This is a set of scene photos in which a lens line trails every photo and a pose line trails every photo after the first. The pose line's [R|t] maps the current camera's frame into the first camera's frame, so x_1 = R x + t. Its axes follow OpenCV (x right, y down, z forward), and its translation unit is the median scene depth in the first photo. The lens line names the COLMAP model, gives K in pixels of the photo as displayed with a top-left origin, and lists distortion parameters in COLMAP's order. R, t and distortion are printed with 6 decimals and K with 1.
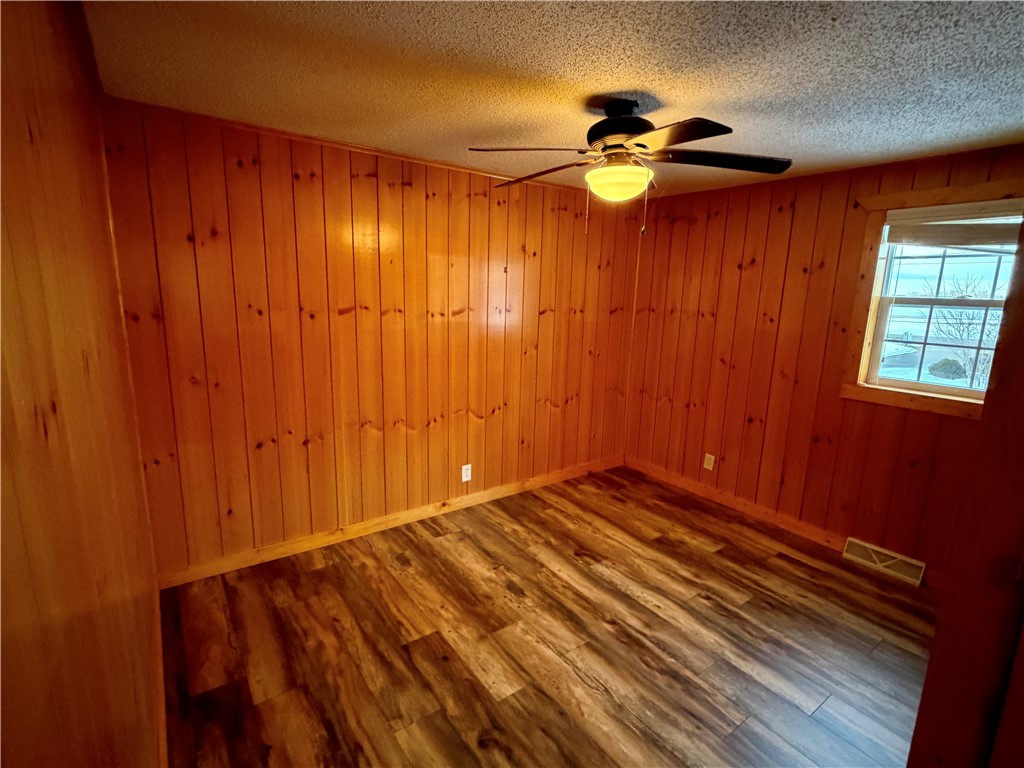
lens RADIAL K [[497.6, 0, 512.4], [0, 497.6, 388.0], [0, 0, 1]] dist [0.002137, 0.000797]
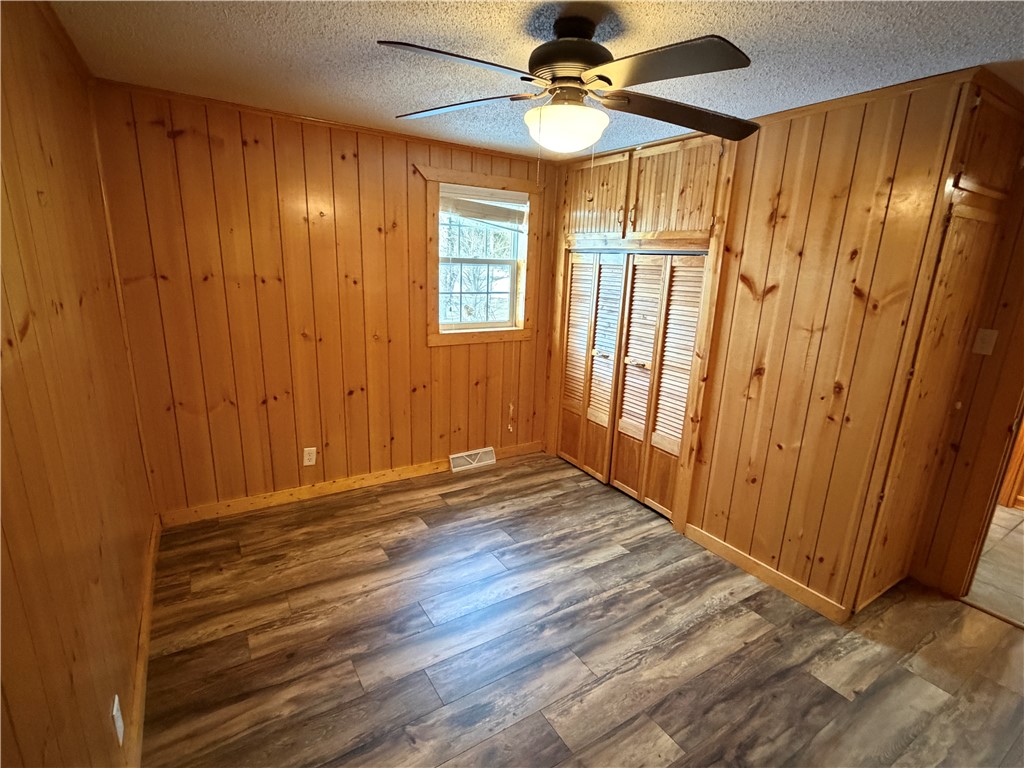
lens RADIAL K [[497.6, 0, 507.7], [0, 497.6, 387.5], [0, 0, 1]] dist [0.002137, 0.000797]
pose [[0.062169, -0.278199, 0.958509, -0.527768], [0.159494, 0.950795, 0.265615, -0.195606], [-0.985239, 0.136363, 0.103481, 0.841070]]
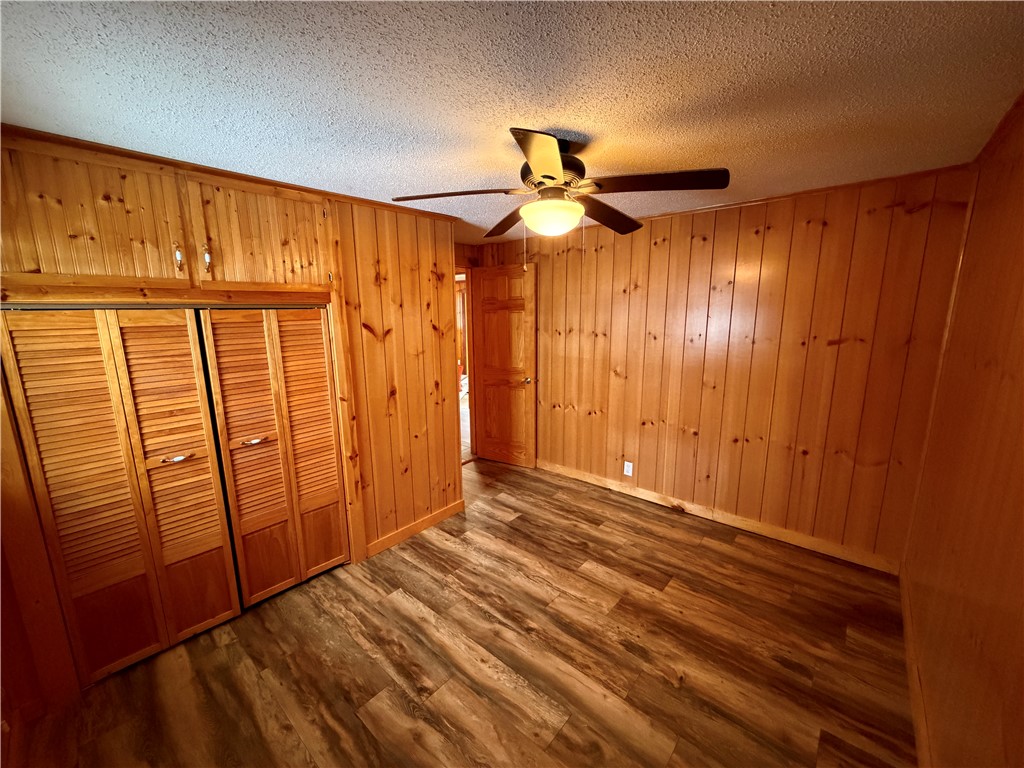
lens RADIAL K [[408.4, 0, 516.7], [0, 408.4, 382.7], [0, 0, 1]] dist [0.002147, -0.000378]
pose [[-0.971739, 0.023925, -0.234844, 0.390582], [-0.062677, 0.932994, 0.354393, -0.310391], [0.227587, 0.359097, -0.905126, 1.484659]]
